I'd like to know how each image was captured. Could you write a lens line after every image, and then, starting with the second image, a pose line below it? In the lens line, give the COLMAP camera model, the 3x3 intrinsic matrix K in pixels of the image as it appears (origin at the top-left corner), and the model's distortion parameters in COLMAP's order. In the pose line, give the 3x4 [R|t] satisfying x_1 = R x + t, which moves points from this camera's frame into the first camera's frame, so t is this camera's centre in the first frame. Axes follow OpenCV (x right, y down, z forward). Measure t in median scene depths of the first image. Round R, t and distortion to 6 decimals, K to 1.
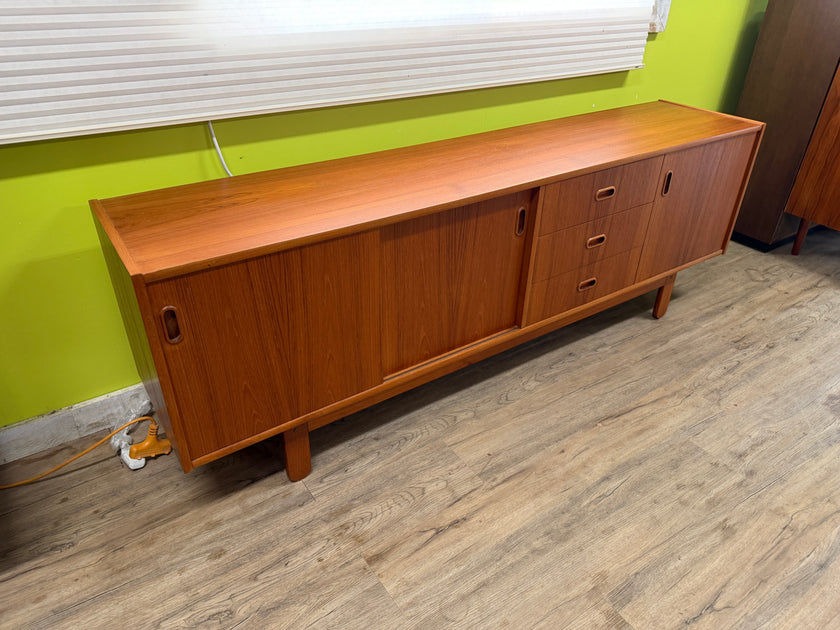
lens RADIAL K [[599.7, 0, 416.4], [0, 599.7, 318.0], [0, 0, 1]] dist [0.022322, -0.039522]
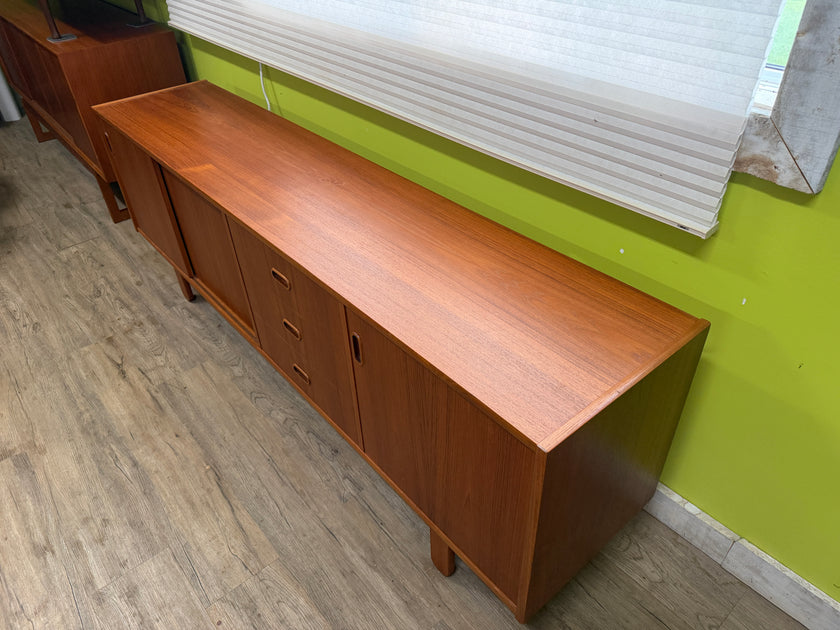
lens RADIAL K [[599.7, 0, 416.0], [0, 599.7, 316.2], [0, 0, 1]] dist [0.022322, -0.039522]
pose [[0.103335, 0.591973, -0.799306, 1.021036], [-0.497698, 0.726544, 0.473741, -0.651408], [0.861173, 0.348859, 0.369701, 0.901837]]
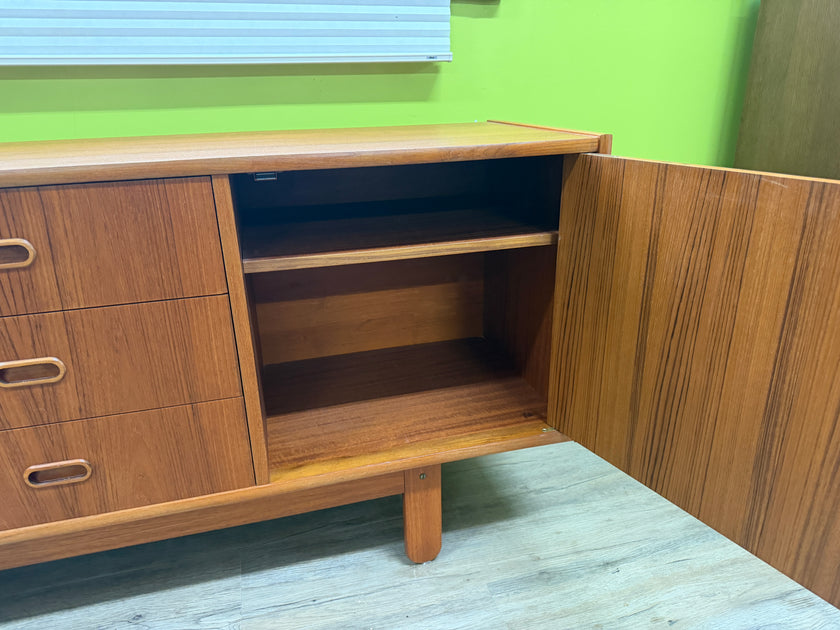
lens RADIAL K [[599.7, 0, 425.3], [0, 599.7, 314.5], [0, 0, 1]] dist [0.022322, -0.039522]
pose [[0.945463, 0.082601, -0.315083, 0.731189], [-0.140578, 0.976063, -0.165950, -0.147330], [0.293834, 0.201194, 0.934443, 0.740628]]
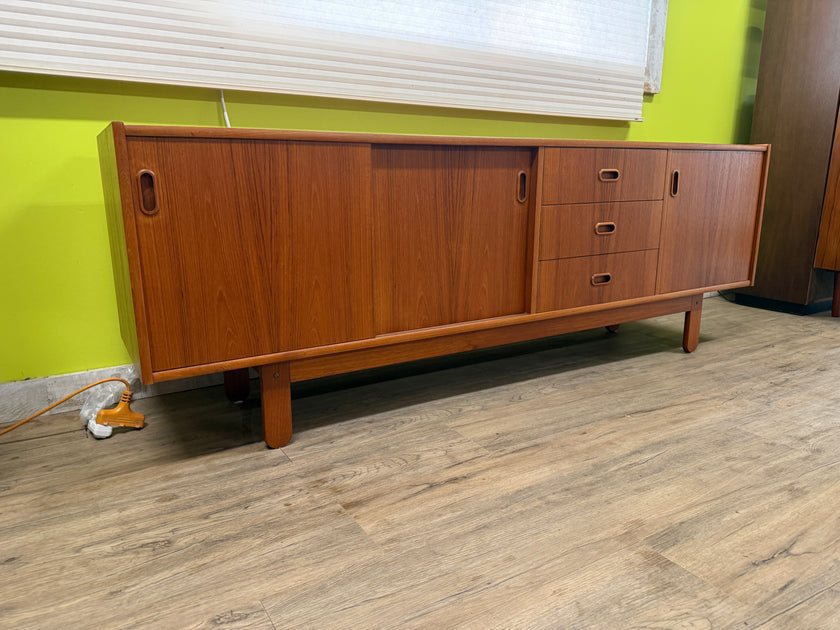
lens RADIAL K [[599.7, 0, 408.4], [0, 599.7, 322.8], [0, 0, 1]] dist [0.022322, -0.039522]
pose [[0.997371, -0.006735, -0.072155, 0.056390], [-0.016777, 0.947165, -0.320307, 0.354079], [0.070500, 0.320675, 0.944562, 0.123492]]
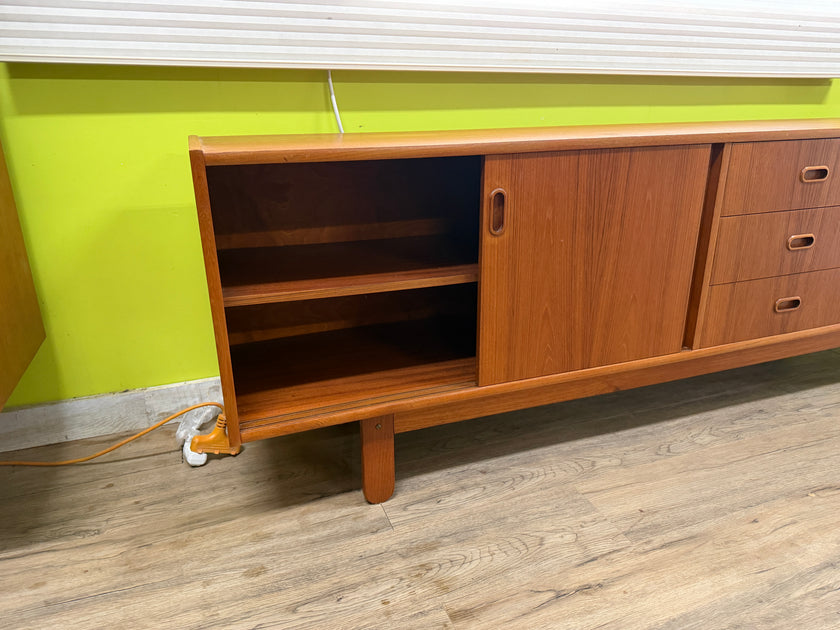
lens RADIAL K [[599.7, 0, 412.4], [0, 599.7, 316.6], [0, 0, 1]] dist [0.022322, -0.039522]
pose [[0.967761, 0.058352, -0.245016, 0.020900], [-0.109026, 0.973984, -0.198668, 0.175192], [0.227049, 0.218977, 0.948946, 0.216757]]
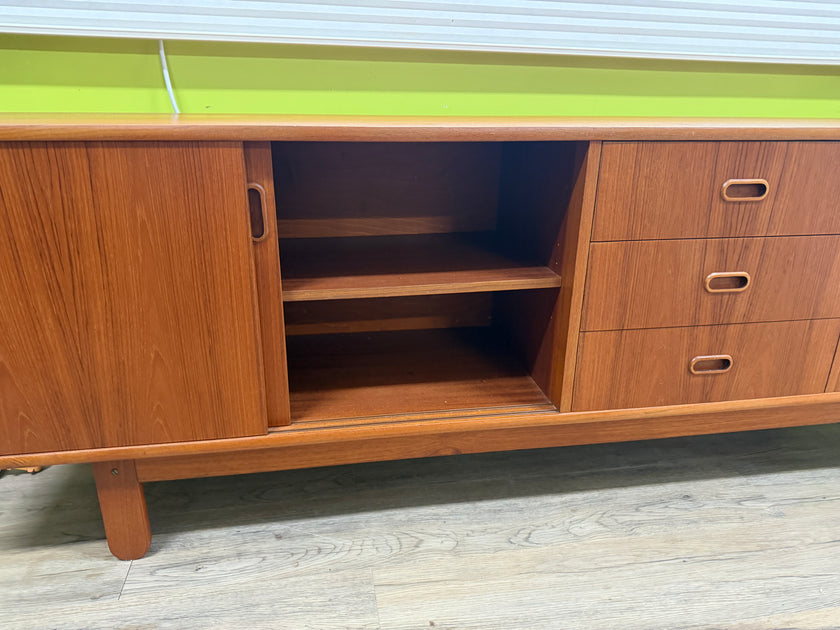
lens RADIAL K [[599.7, 0, 417.7], [0, 599.7, 311.1], [0, 0, 1]] dist [0.022322, -0.039522]
pose [[0.909498, 0.136022, -0.392825, 0.281174], [-0.219281, 0.959774, -0.175359, 0.058265], [0.353171, 0.245627, 0.902739, 0.445223]]
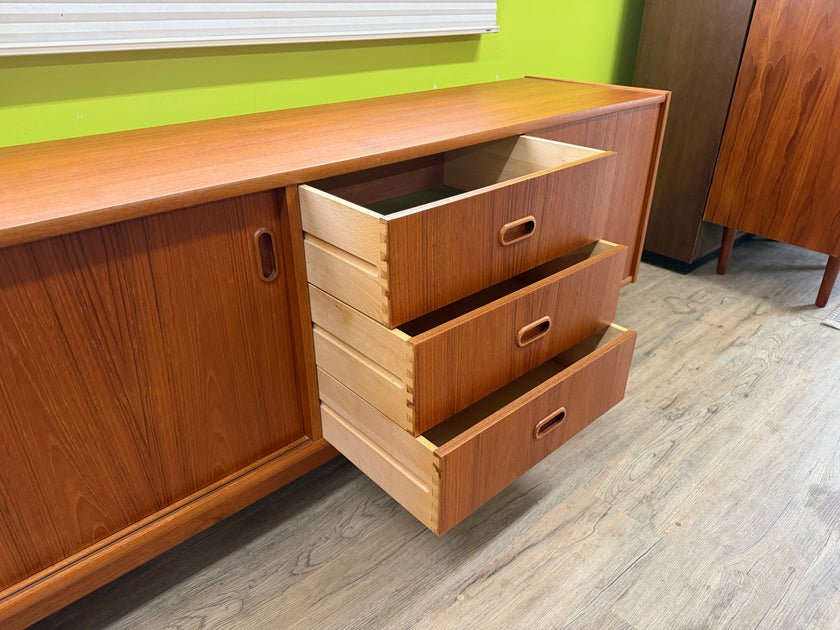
lens RADIAL K [[599.7, 0, 420.9], [0, 599.7, 317.4], [0, 0, 1]] dist [0.022322, -0.039522]
pose [[0.989405, -0.082346, 0.119570, 0.234508], [0.090033, 0.994108, -0.060364, -0.060951], [-0.113895, 0.070489, 0.990989, 0.443459]]
